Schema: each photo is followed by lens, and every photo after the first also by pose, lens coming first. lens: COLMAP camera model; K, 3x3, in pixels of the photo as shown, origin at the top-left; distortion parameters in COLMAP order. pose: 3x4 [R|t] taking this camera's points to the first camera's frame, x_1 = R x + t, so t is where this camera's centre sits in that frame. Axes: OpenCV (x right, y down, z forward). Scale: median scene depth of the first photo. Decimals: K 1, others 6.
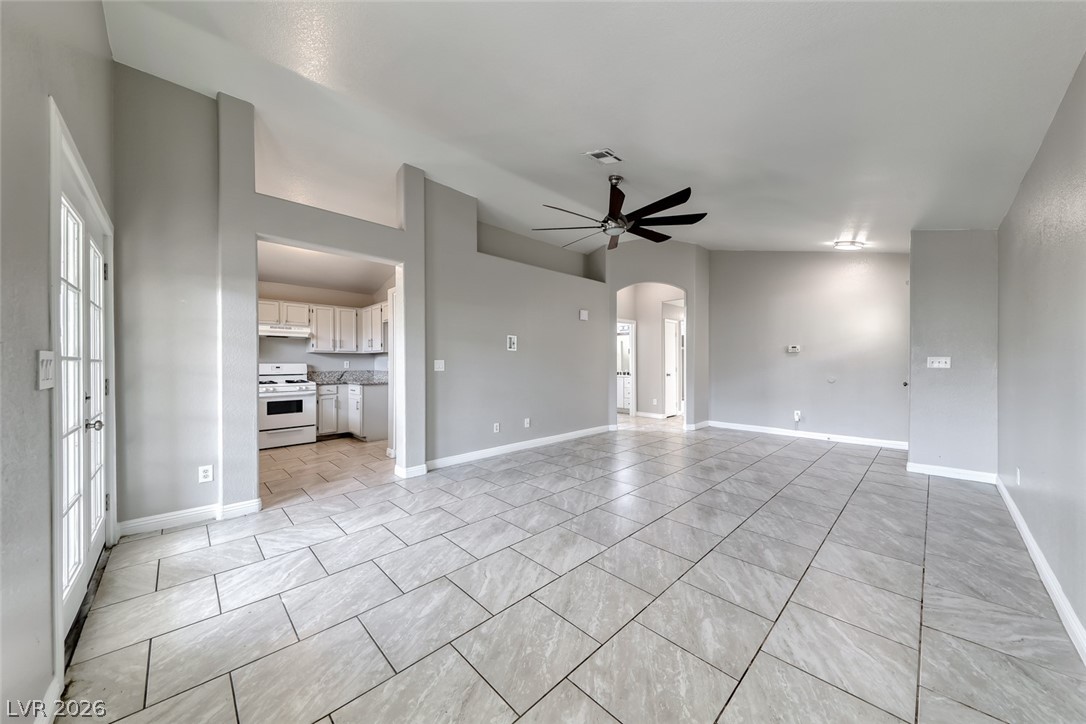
lens RADIAL K [[377.4, 0, 542.2], [0, 377.4, 360.7], [0, 0, 1]] dist [0.017519, -0.008050]
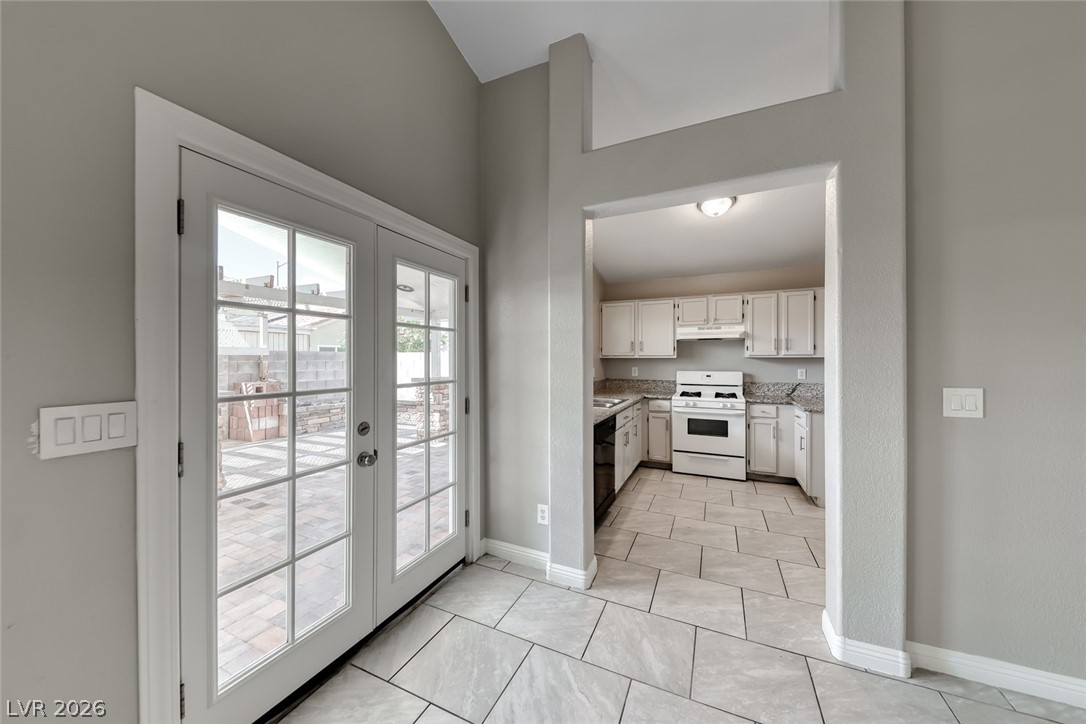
lens RADIAL K [[377.4, 0, 542.2], [0, 377.4, 360.7], [0, 0, 1]] dist [0.017519, -0.008050]
pose [[0.359389, 0.007061, -0.933161, -0.056103], [0.007576, 0.999916, 0.010483, -0.028379], [0.933157, -0.010837, 0.359306, 0.378114]]
